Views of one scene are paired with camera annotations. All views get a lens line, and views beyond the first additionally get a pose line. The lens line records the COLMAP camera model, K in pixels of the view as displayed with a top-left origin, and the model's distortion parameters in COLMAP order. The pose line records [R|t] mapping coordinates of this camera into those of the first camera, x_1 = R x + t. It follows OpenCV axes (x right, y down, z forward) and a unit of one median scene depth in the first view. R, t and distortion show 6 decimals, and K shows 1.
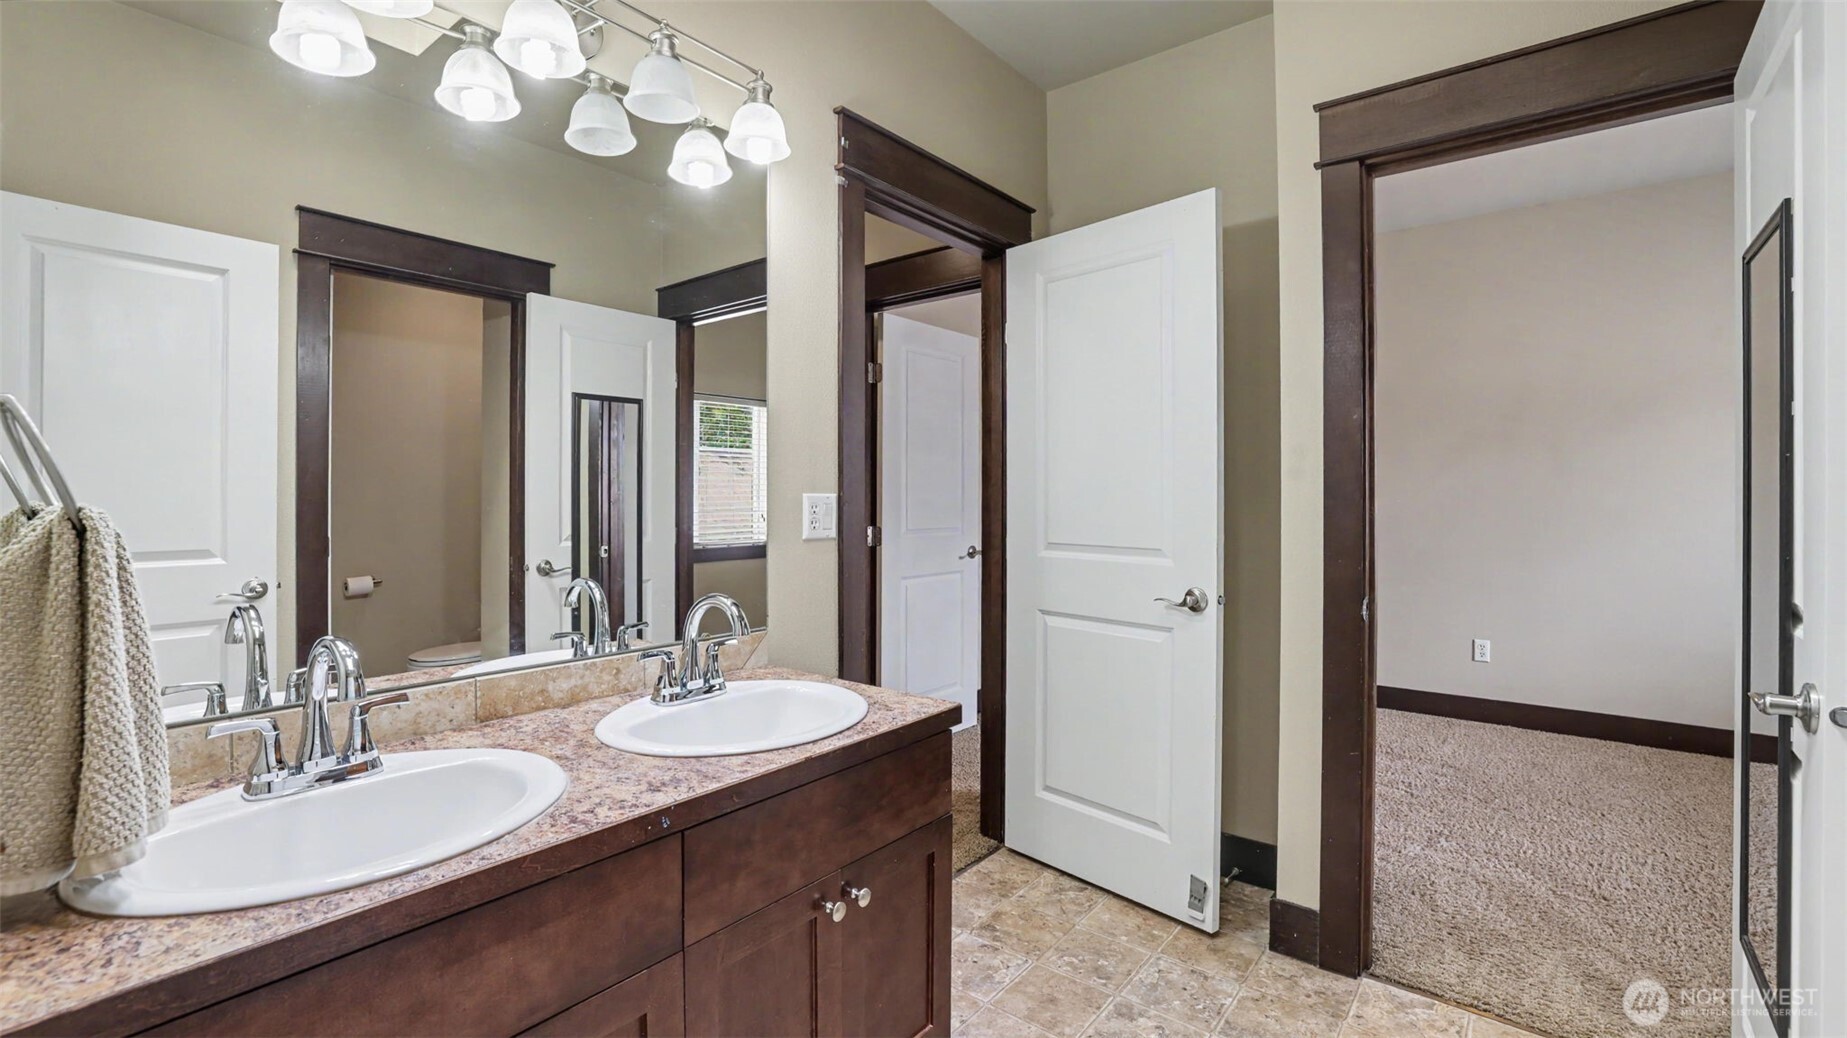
lens RADIAL K [[813.2, 0, 940.1], [0, 813.2, 509.9], [0, 0, 1]] dist [-0.041775, 0.012901]
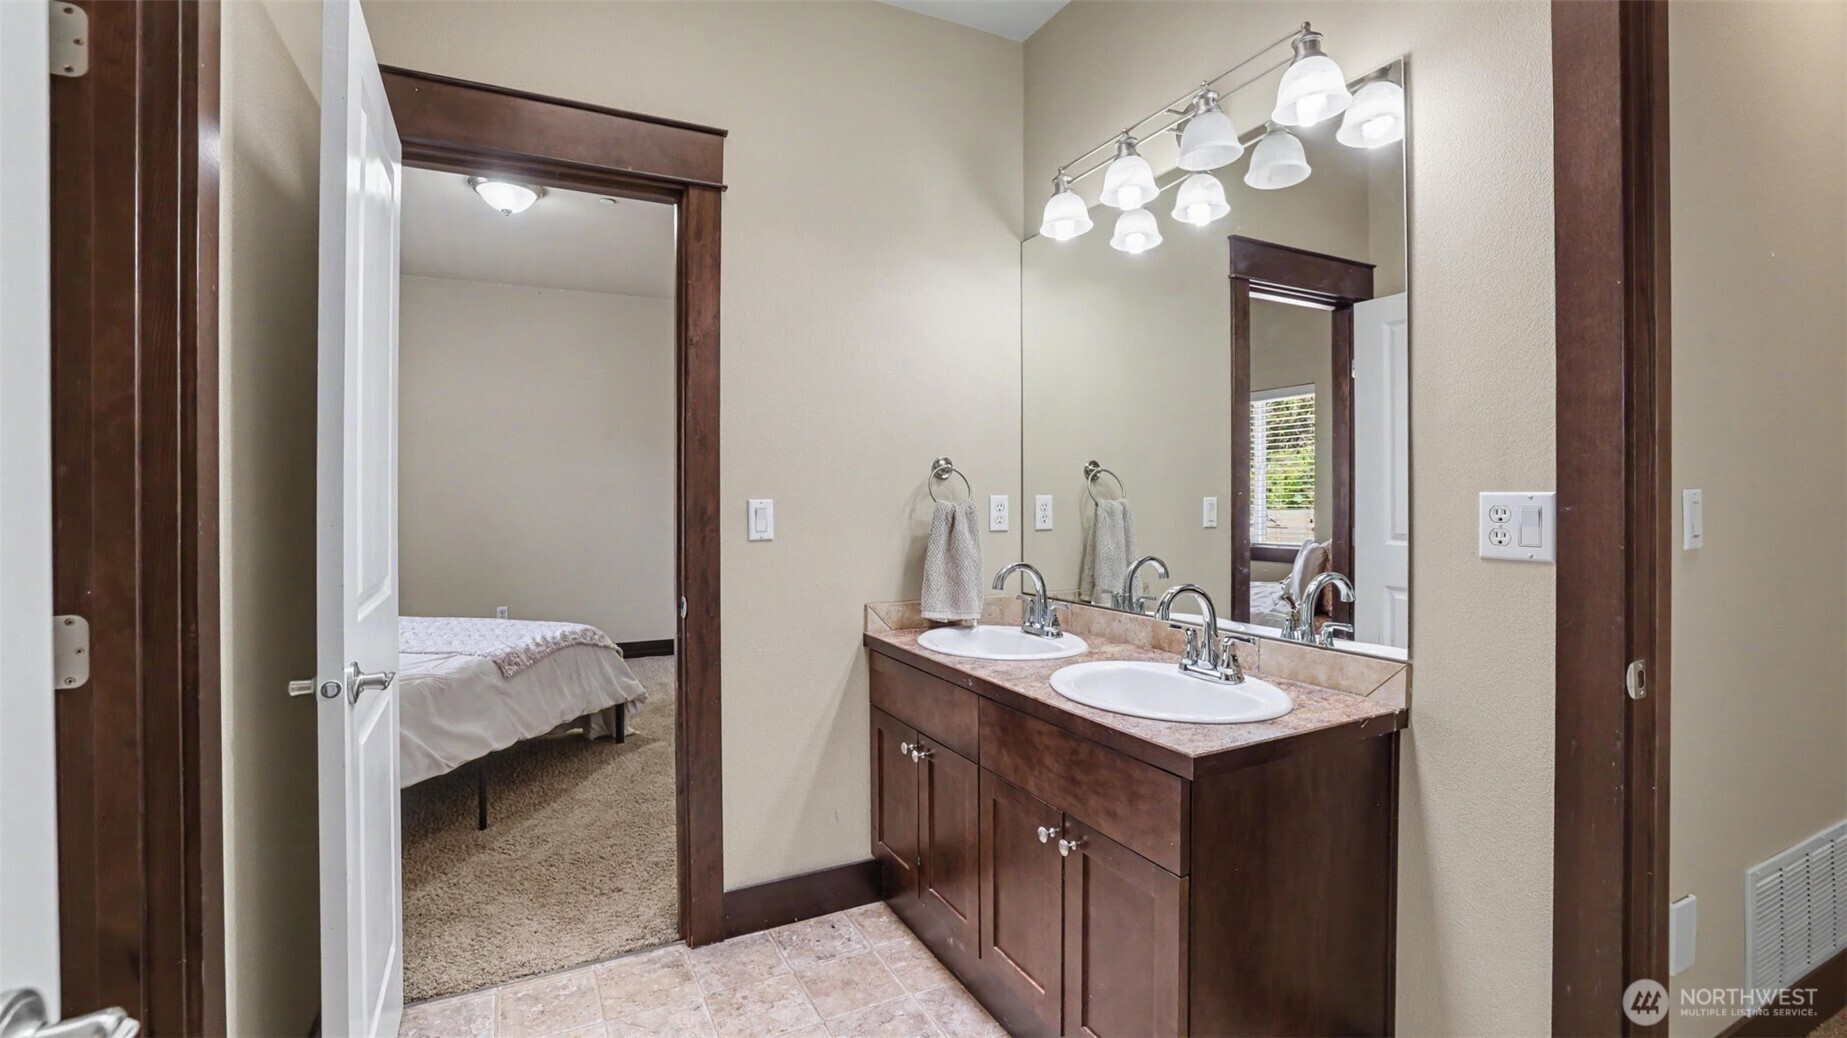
lens RADIAL K [[813.2, 0, 935.2], [0, 813.2, 503.8], [0, 0, 1]] dist [-0.041775, 0.012901]
pose [[-0.441673, 0.010266, -0.897117, 1.064925], [-0.003155, 0.999911, 0.012995, -0.028421], [0.897170, 0.008570, -0.441601, 1.399694]]
